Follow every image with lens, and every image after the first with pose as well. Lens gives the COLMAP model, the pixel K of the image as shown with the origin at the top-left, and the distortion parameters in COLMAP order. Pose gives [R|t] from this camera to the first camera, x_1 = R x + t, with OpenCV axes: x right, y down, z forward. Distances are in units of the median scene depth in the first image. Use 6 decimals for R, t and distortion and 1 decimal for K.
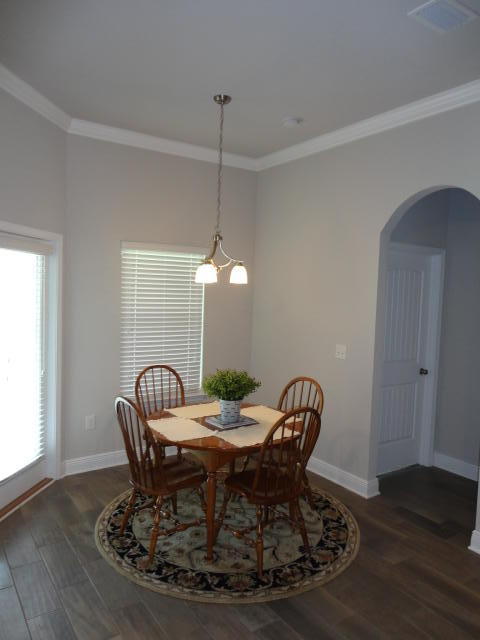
lens RADIAL K [[469.4, 0, 240.1], [0, 469.4, 322.6], [0, 0, 1]] dist [-0.051368, -0.001375]
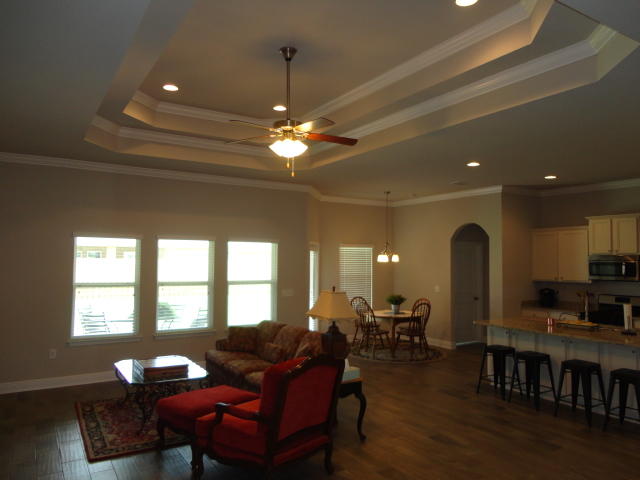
lens RADIAL K [[469.4, 0, 316.4], [0, 469.4, 237.4], [0, 0, 1]] dist [-0.051368, -0.001375]
pose [[0.998484, -0.026990, -0.047967, -0.282599], [0.021192, 0.992846, -0.117510, 0.071986], [0.050795, 0.116315, 0.991913, -1.453488]]
